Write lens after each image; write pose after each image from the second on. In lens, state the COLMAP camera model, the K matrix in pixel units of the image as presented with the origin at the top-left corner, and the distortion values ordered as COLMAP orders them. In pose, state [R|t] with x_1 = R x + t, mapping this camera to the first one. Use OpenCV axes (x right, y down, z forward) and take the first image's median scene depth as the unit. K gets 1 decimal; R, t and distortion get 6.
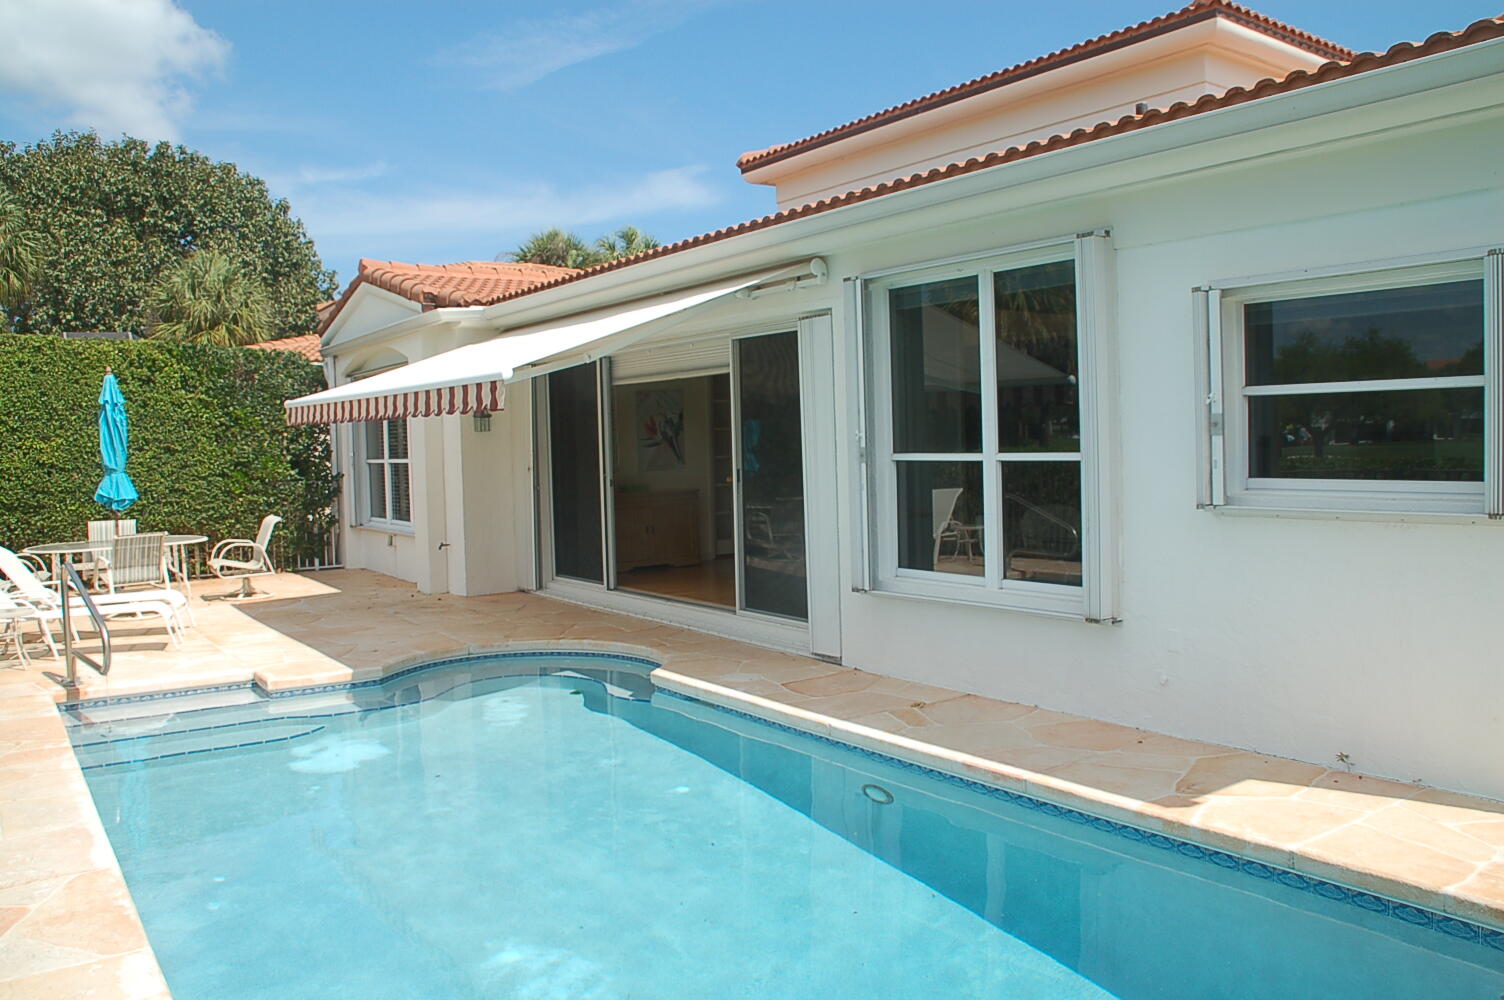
lens RADIAL K [[1178.3, 0, 759.2], [0, 1178.3, 499.2], [0, 0, 1]] dist [-0.173826, 0.118483]
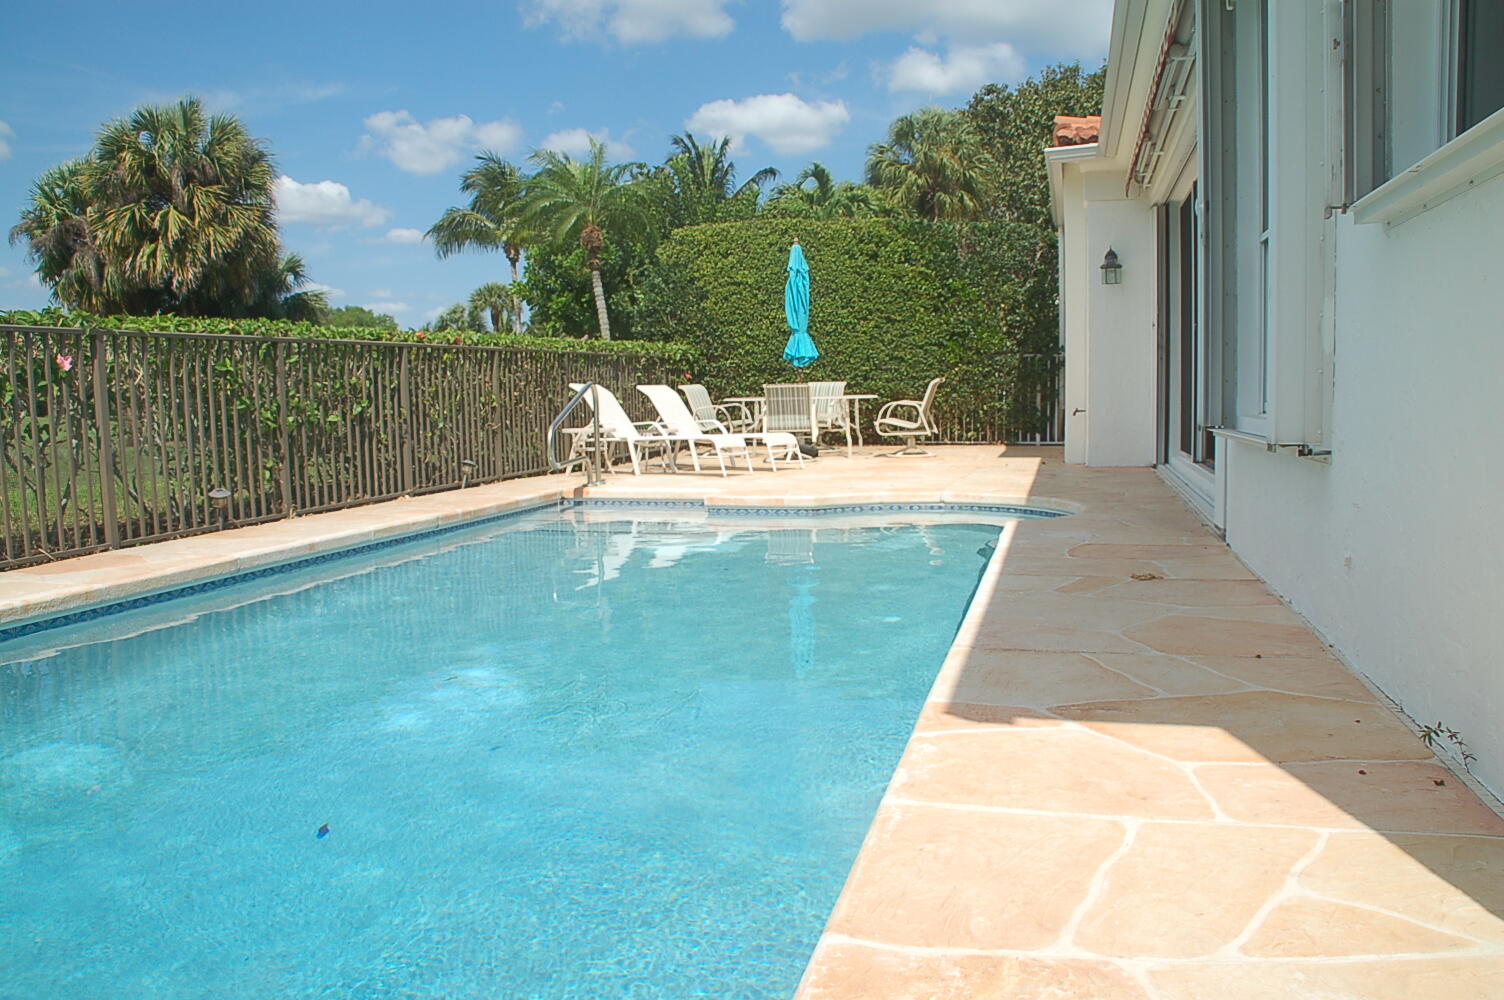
lens RADIAL K [[1178.3, 0, 759.2], [0, 1178.3, 499.2], [0, 0, 1]] dist [-0.173826, 0.118483]
pose [[0.639839, 0.085403, -0.763749, 0.261172], [-0.039650, 0.996151, 0.078173, 0.044276], [0.767485, -0.019735, 0.640763, 0.201569]]
